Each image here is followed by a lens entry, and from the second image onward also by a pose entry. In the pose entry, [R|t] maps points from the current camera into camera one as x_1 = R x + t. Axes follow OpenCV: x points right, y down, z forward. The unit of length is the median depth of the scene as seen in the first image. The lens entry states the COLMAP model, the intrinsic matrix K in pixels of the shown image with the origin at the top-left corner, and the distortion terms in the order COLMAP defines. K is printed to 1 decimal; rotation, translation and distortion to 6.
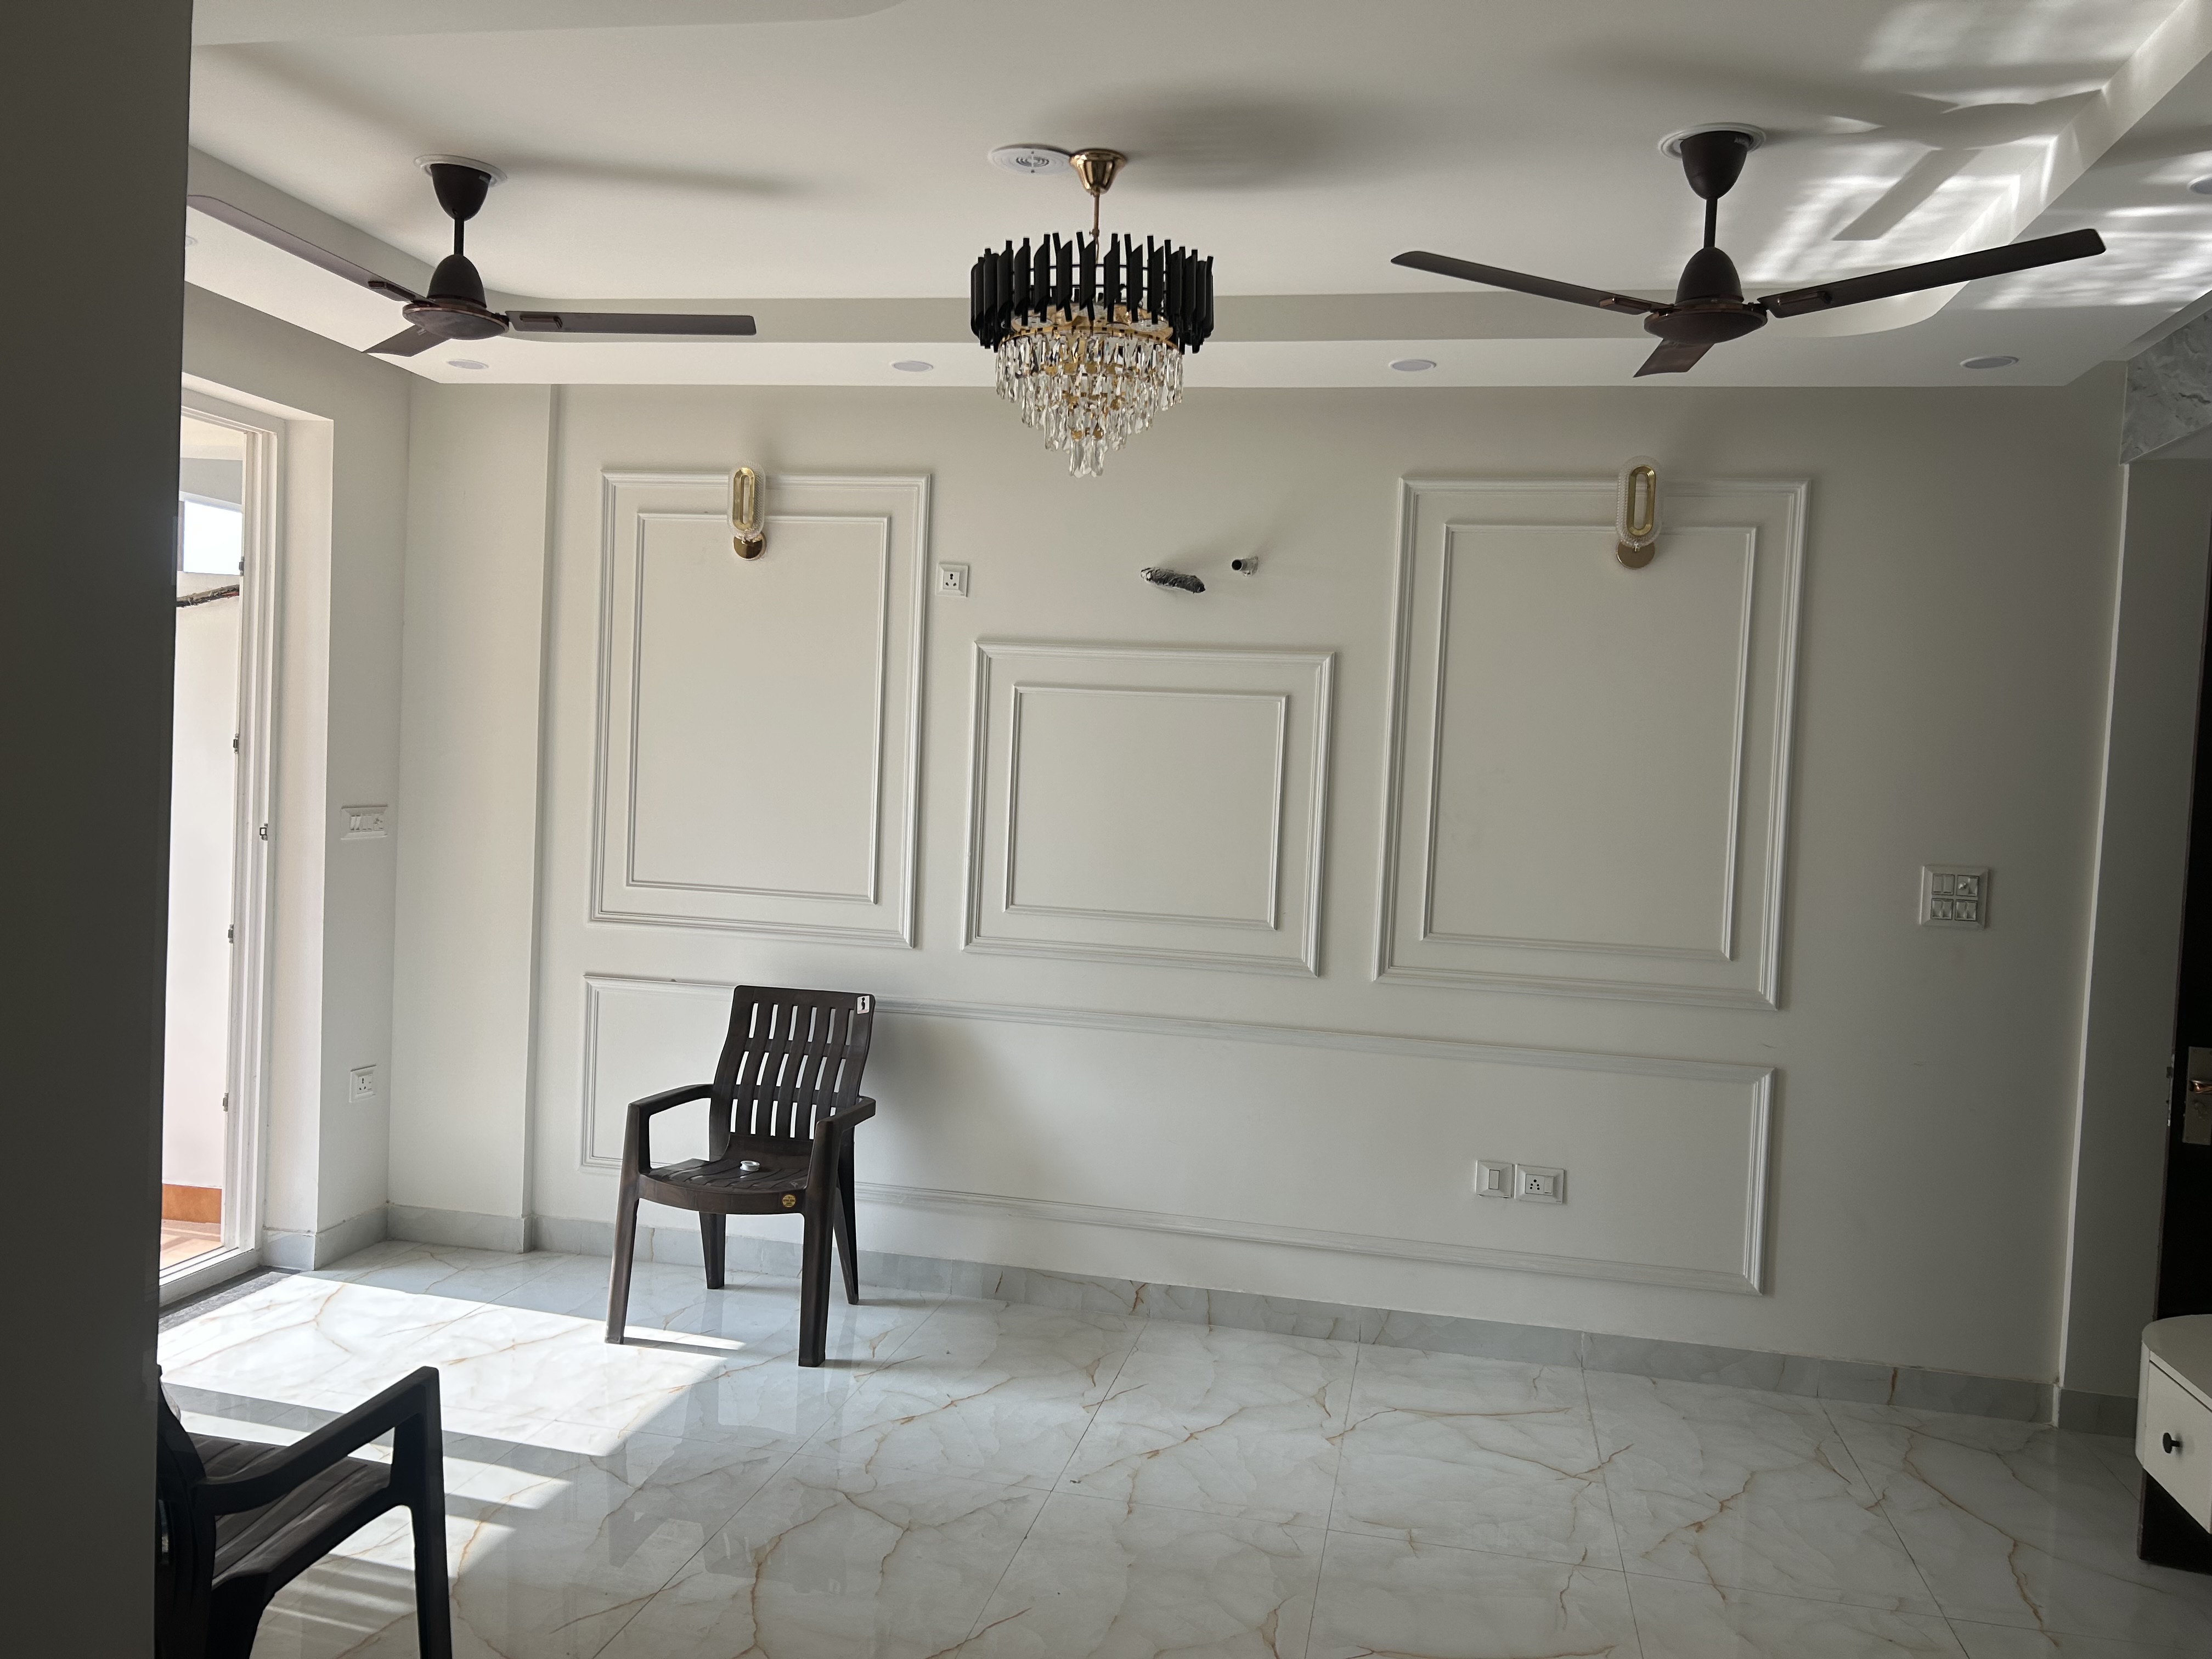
lens RADIAL K [[1672.1, 0, 1108.0], [0, 1672.1, 822.4], [0, 0, 1]] dist [0.054560, -0.059112]
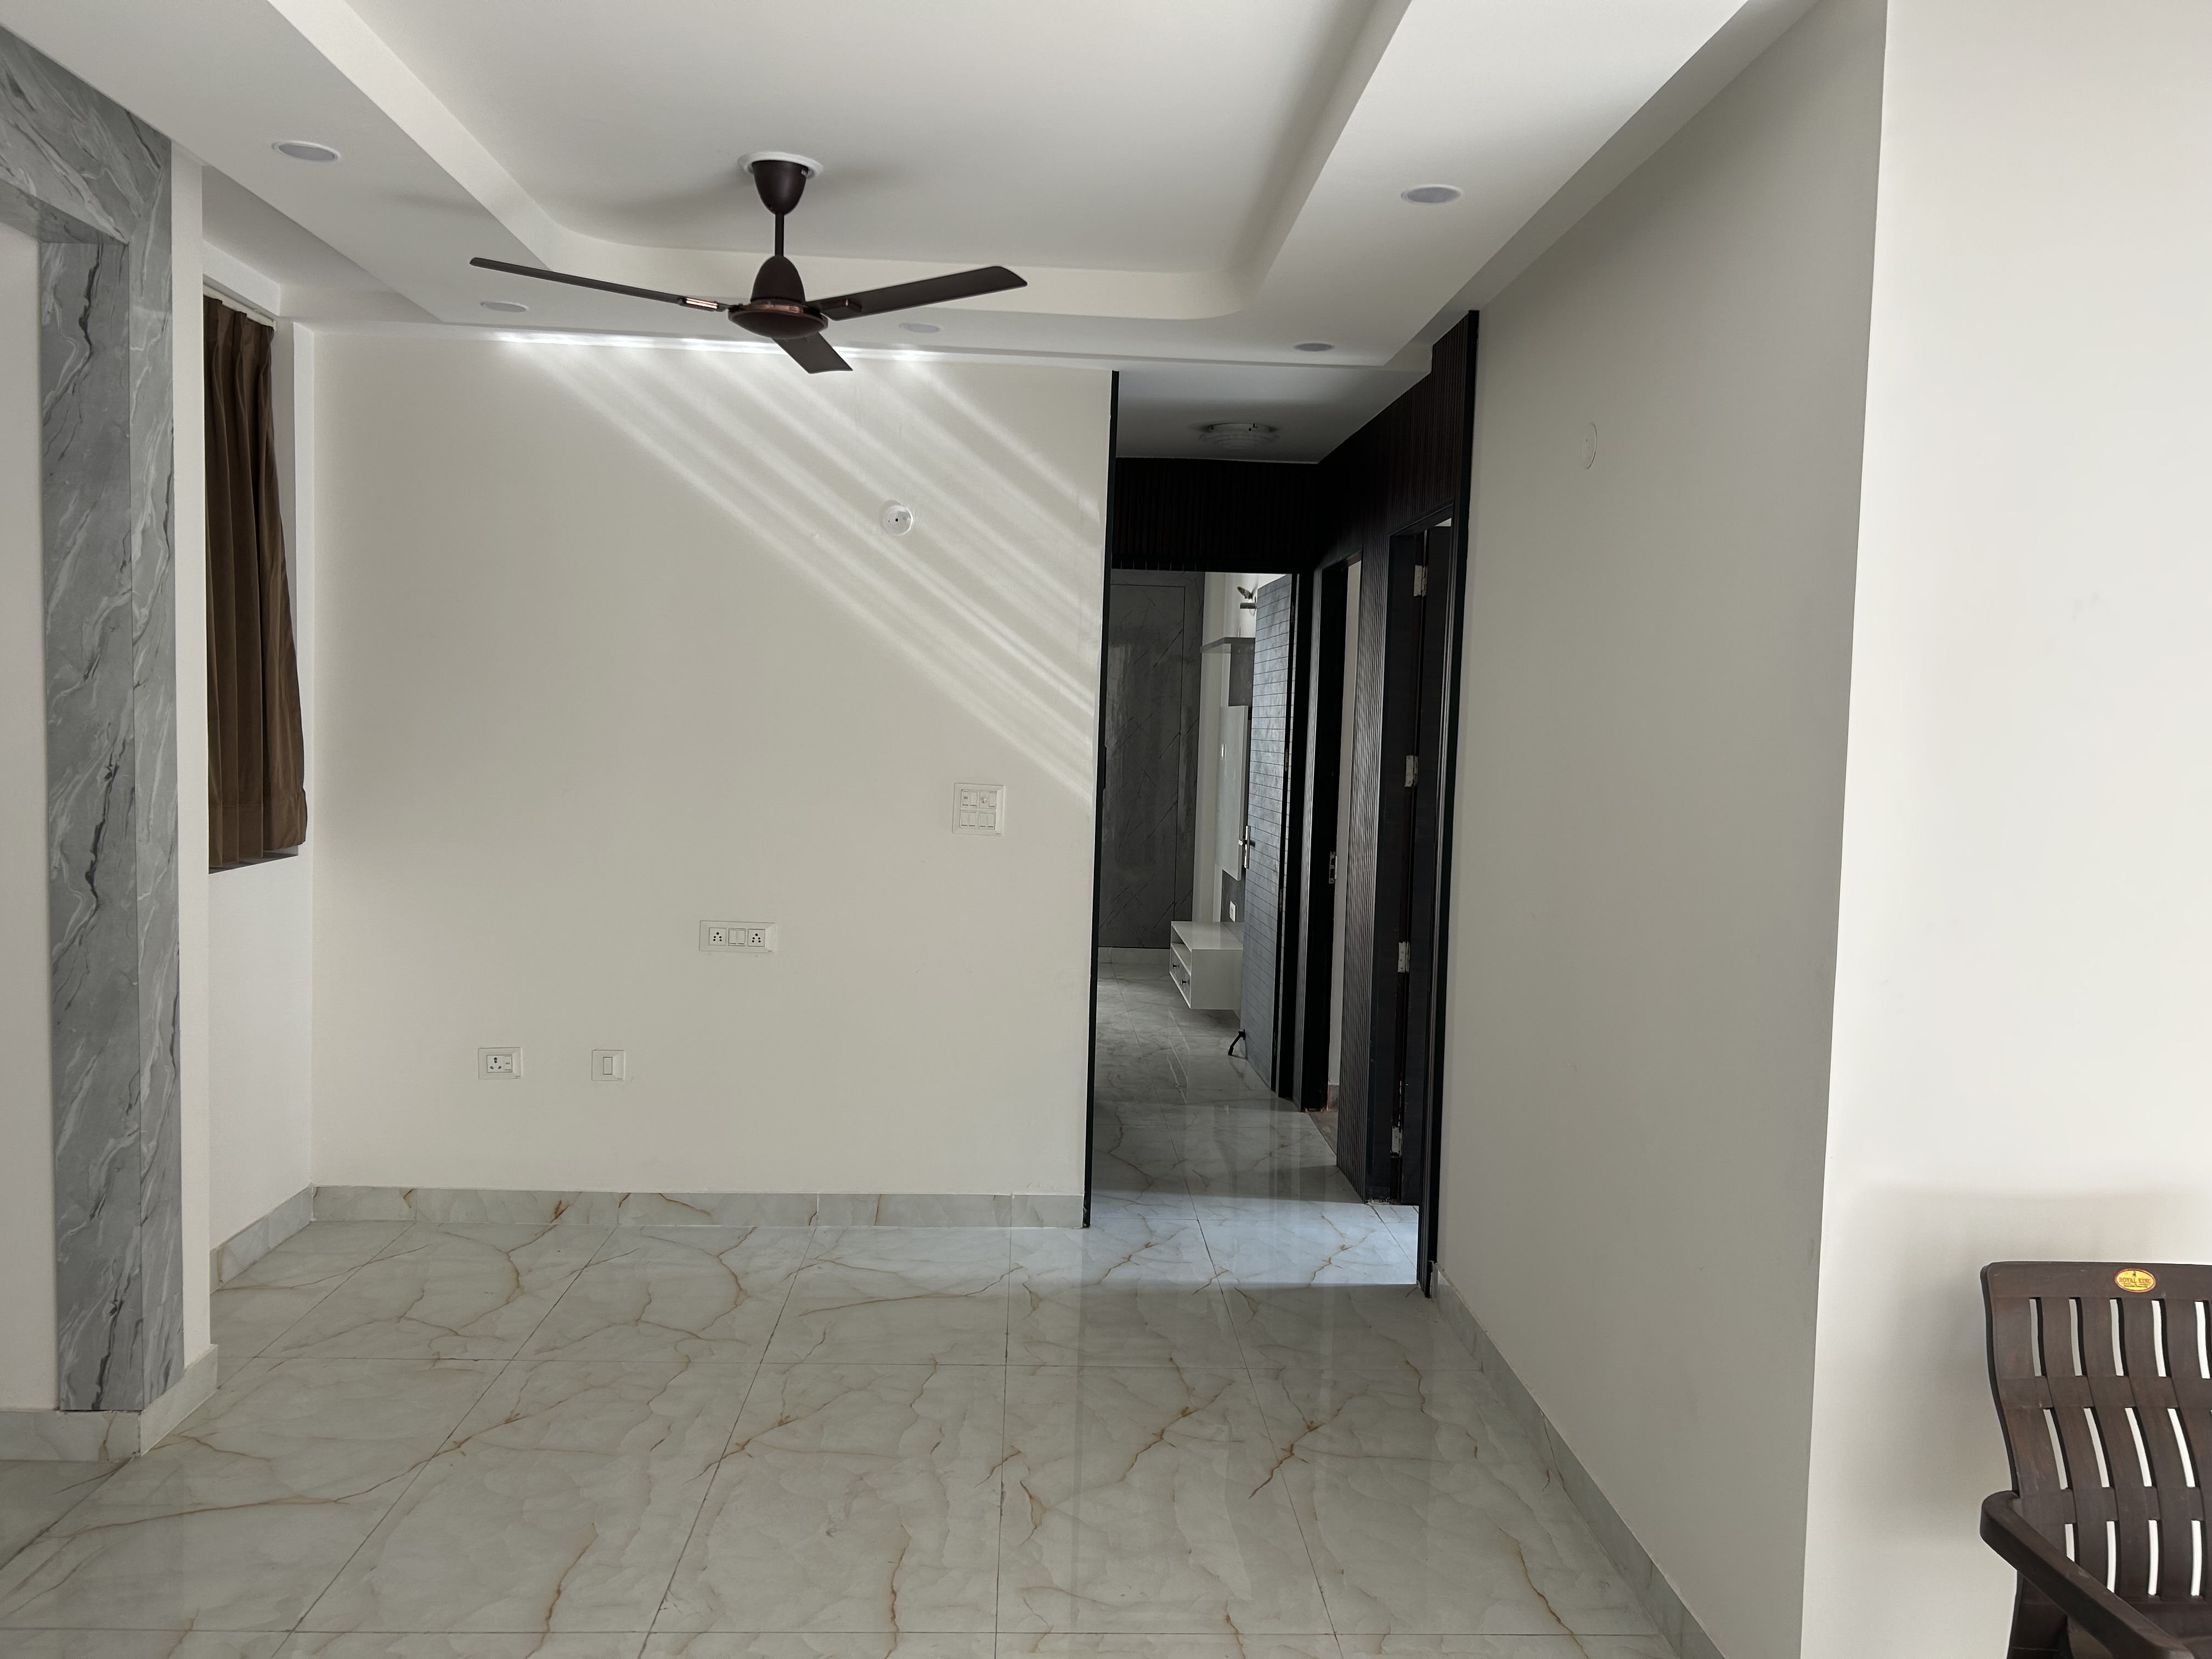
lens RADIAL K [[1672.1, 0, 1108.0], [0, 1672.1, 822.4], [0, 0, 1]] dist [0.054560, -0.059112]
pose [[-0.951312, -0.176599, -0.252622, 0.410730], [-0.201649, 0.976445, 0.076761, -0.059099], [0.233116, 0.123964, -0.964515, 2.015548]]
